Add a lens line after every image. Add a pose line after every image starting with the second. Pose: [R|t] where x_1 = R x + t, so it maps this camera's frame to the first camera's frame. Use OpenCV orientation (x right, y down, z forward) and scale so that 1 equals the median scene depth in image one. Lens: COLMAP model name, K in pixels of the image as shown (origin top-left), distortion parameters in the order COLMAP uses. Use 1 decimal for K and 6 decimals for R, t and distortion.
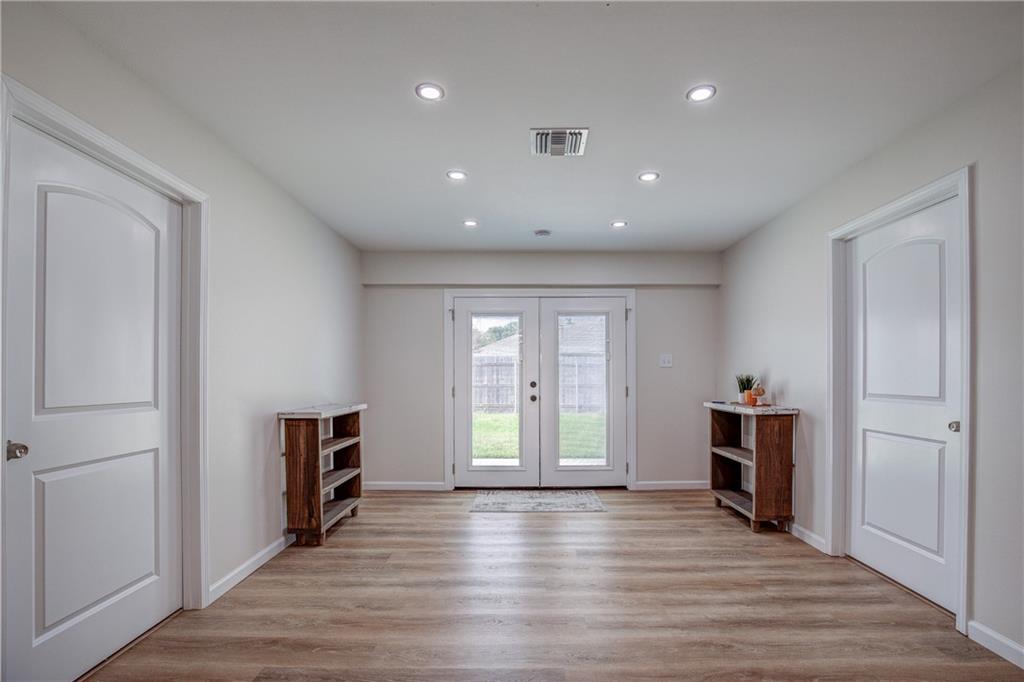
lens RADIAL K [[458.7, 0, 505.3], [0, 458.7, 343.1], [0, 0, 1]] dist [0.001834, 0.000297]
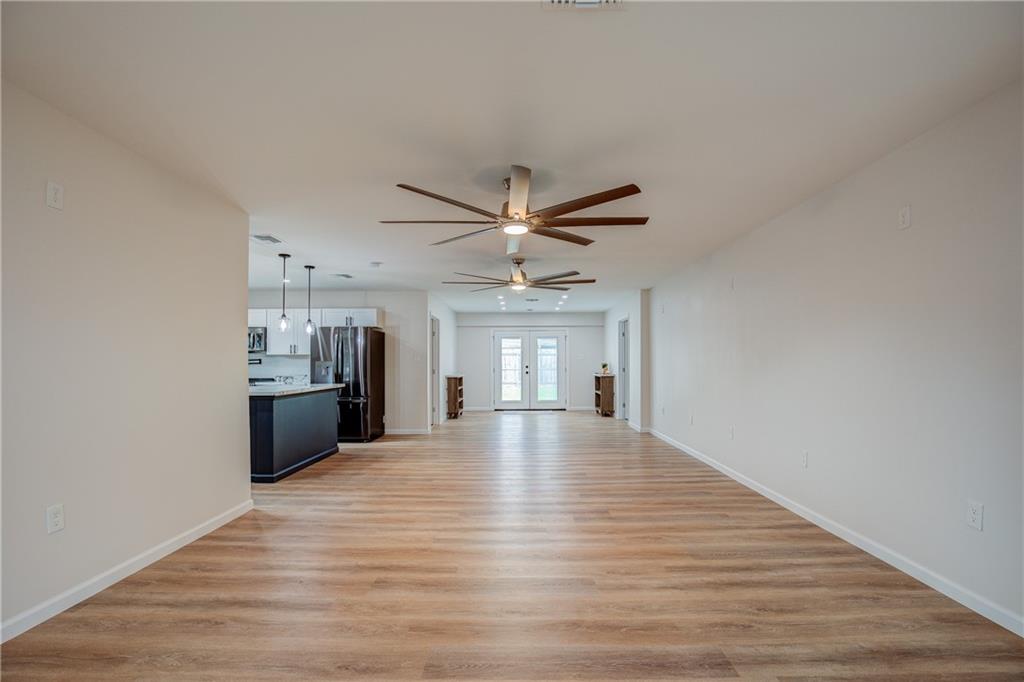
lens RADIAL K [[458.7, 0, 516.5], [0, 458.7, 346.3], [0, 0, 1]] dist [0.001834, 0.000297]
pose [[0.999399, -0.010318, -0.033105, 0.087013], [0.011040, 0.999704, 0.021693, -0.073147], [0.032872, -0.022046, 0.999216, -1.417857]]
